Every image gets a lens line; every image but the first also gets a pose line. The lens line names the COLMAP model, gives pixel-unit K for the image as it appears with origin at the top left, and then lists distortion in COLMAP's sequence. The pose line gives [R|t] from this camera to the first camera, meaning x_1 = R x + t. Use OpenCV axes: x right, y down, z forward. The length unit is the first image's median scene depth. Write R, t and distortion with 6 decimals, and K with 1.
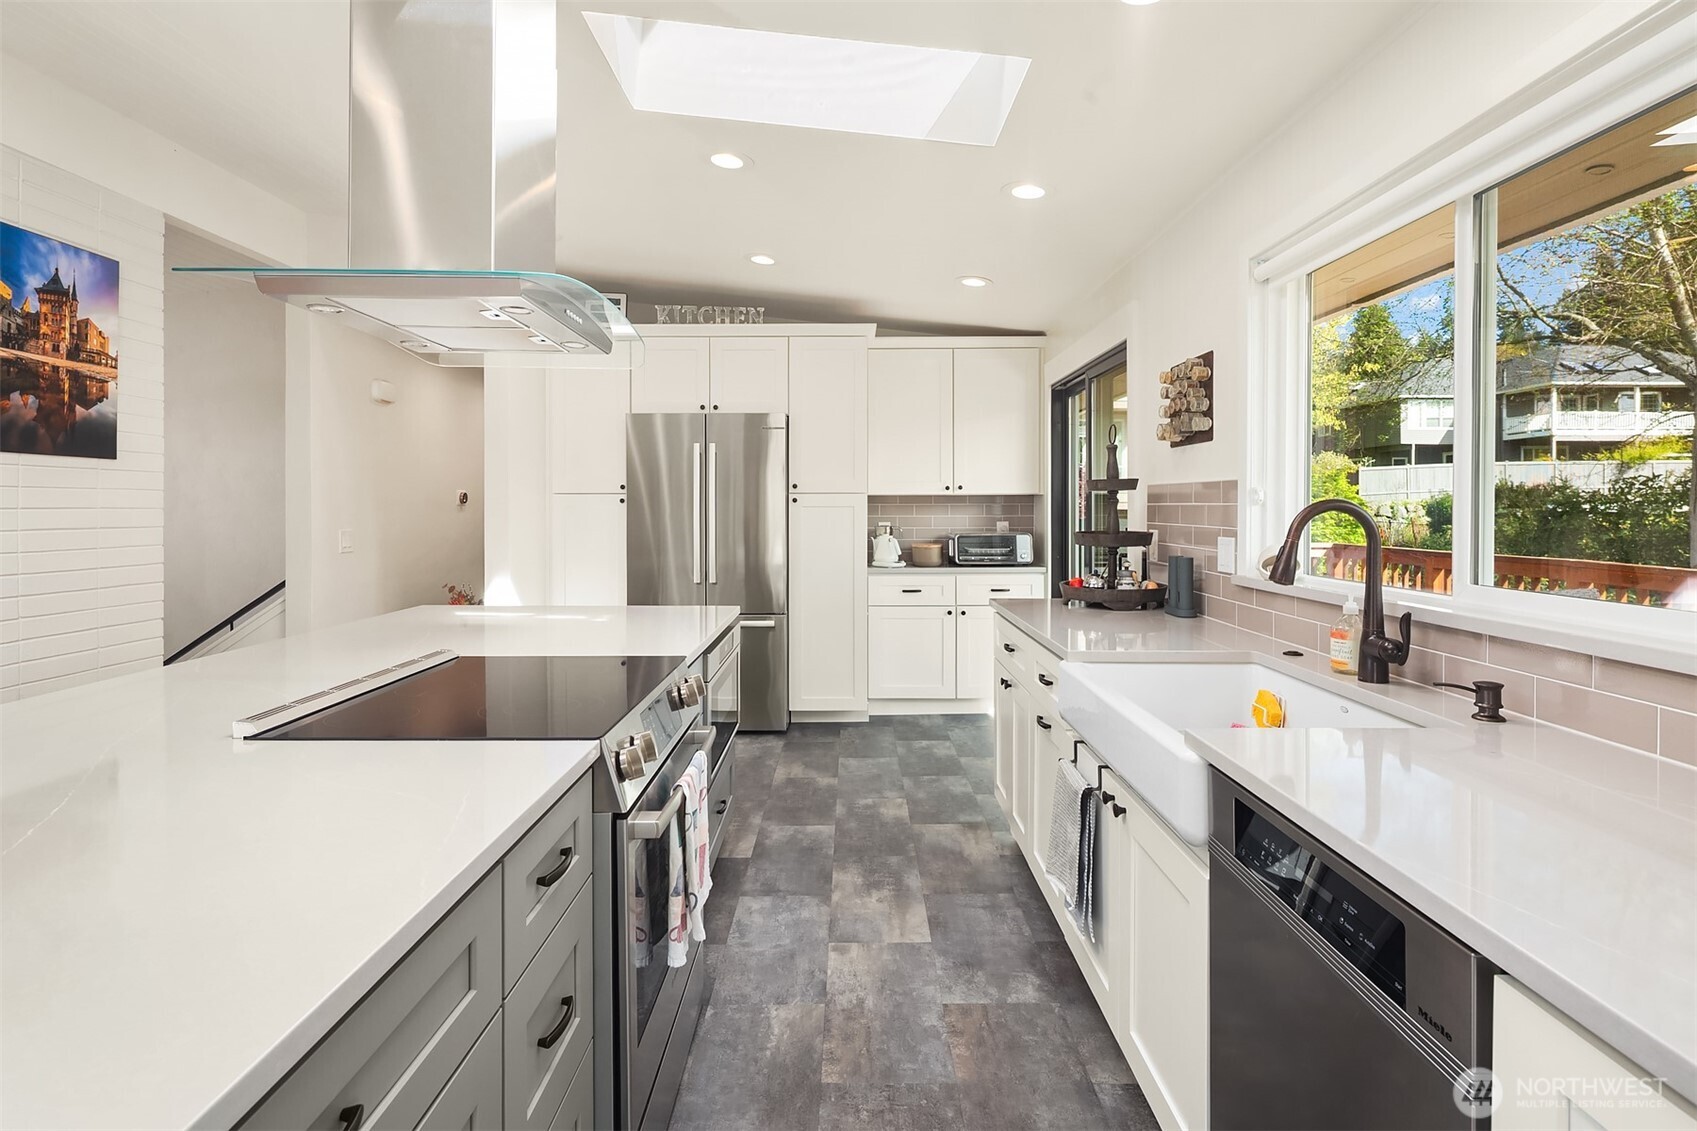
lens RADIAL K [[846.6, 0, 874.1], [0, 846.6, 525.0], [0, 0, 1]] dist [0.021768, 0.000375]
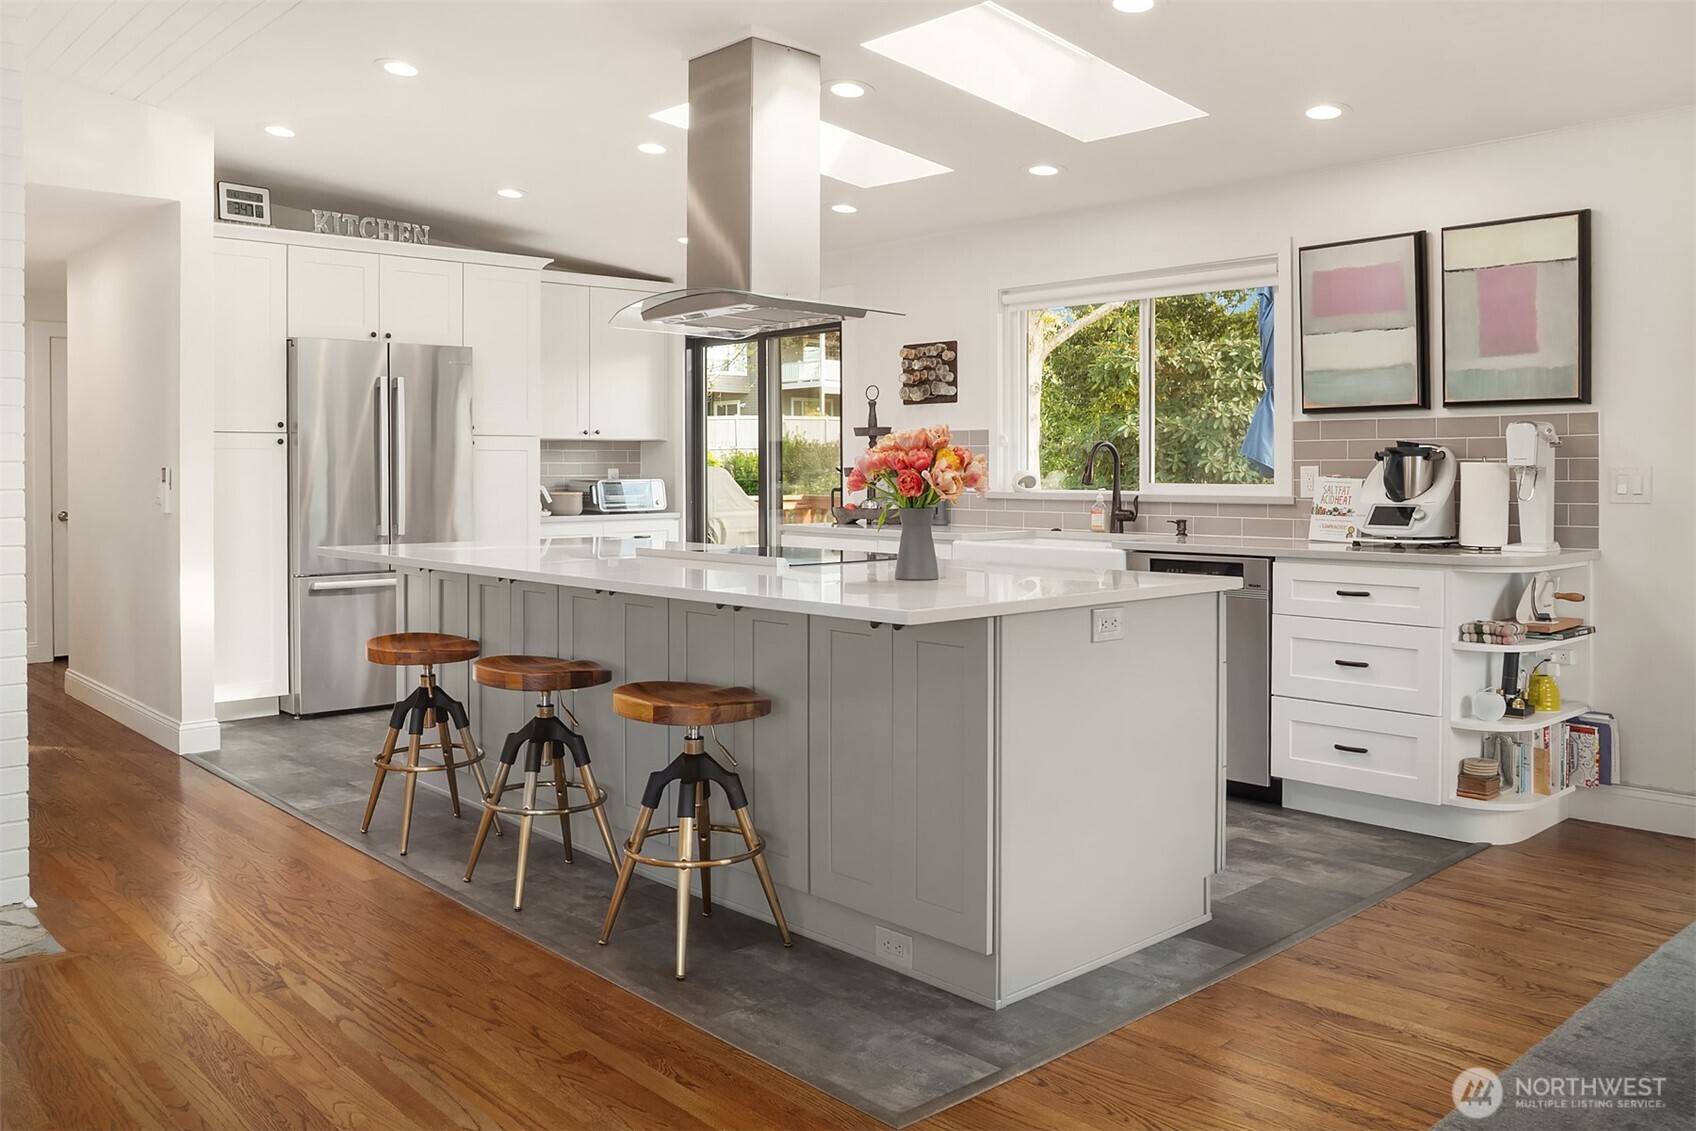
lens RADIAL K [[1334.3, 0, 847.8], [0, 1334.3, 561.8], [0, 0, 1]] dist [-0.008362, 0.004698]
pose [[0.754668, -0.045605, 0.654520, -0.735675], [0.015509, 0.998543, 0.051693, 0.030585], [-0.655924, -0.028860, 0.754275, -0.357759]]
